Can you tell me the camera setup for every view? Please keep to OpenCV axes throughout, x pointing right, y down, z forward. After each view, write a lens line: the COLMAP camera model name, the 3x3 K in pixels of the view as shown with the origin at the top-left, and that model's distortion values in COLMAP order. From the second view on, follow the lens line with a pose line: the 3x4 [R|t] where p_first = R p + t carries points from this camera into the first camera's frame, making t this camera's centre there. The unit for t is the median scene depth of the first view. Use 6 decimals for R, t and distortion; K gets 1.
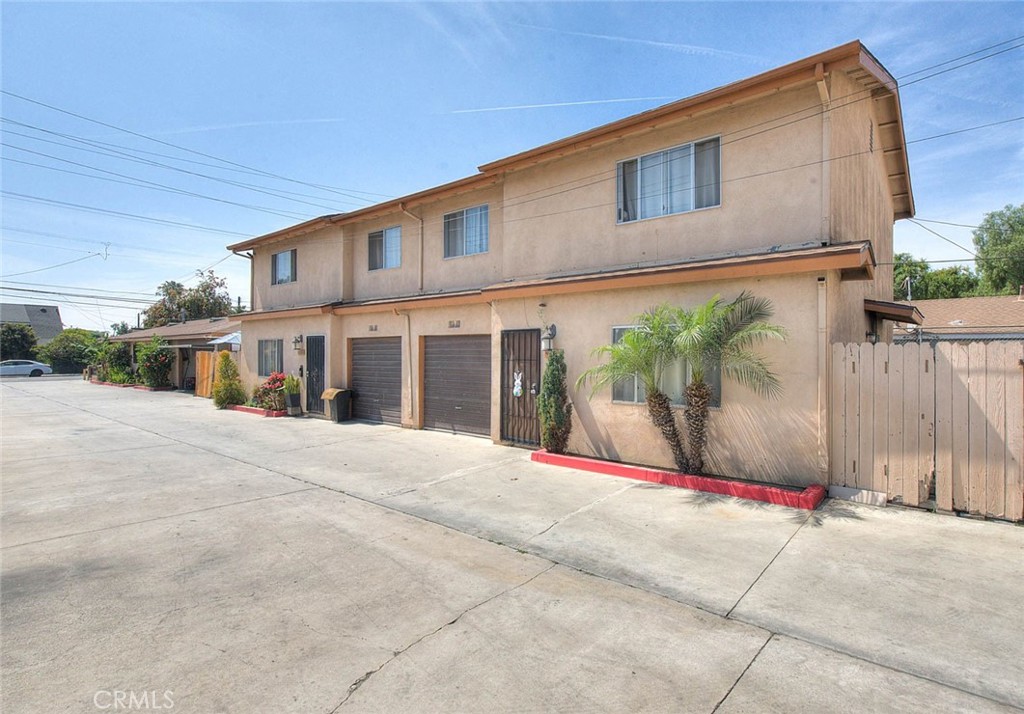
lens RADIAL K [[439.0, 0, 512.0], [0, 439.0, 357.0], [0, 0, 1]] dist [-0.001418, -0.000255]
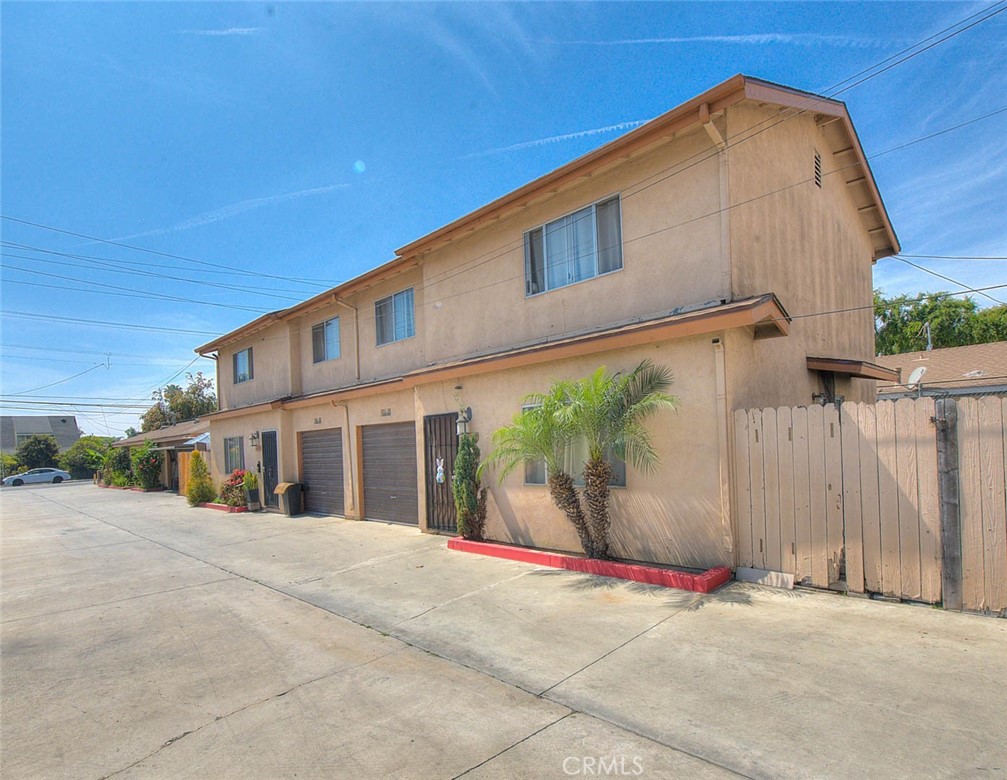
lens RADIAL K [[490.6, 0, 502.8], [0, 490.6, 442.4], [0, 0, 1]] dist [-0.001011, -0.000224]
pose [[0.988455, -0.051284, -0.142573, 0.340337], [0.051284, 0.998677, -0.003675, 0.011887], [0.142573, -0.003679, 0.989778, -0.060792]]
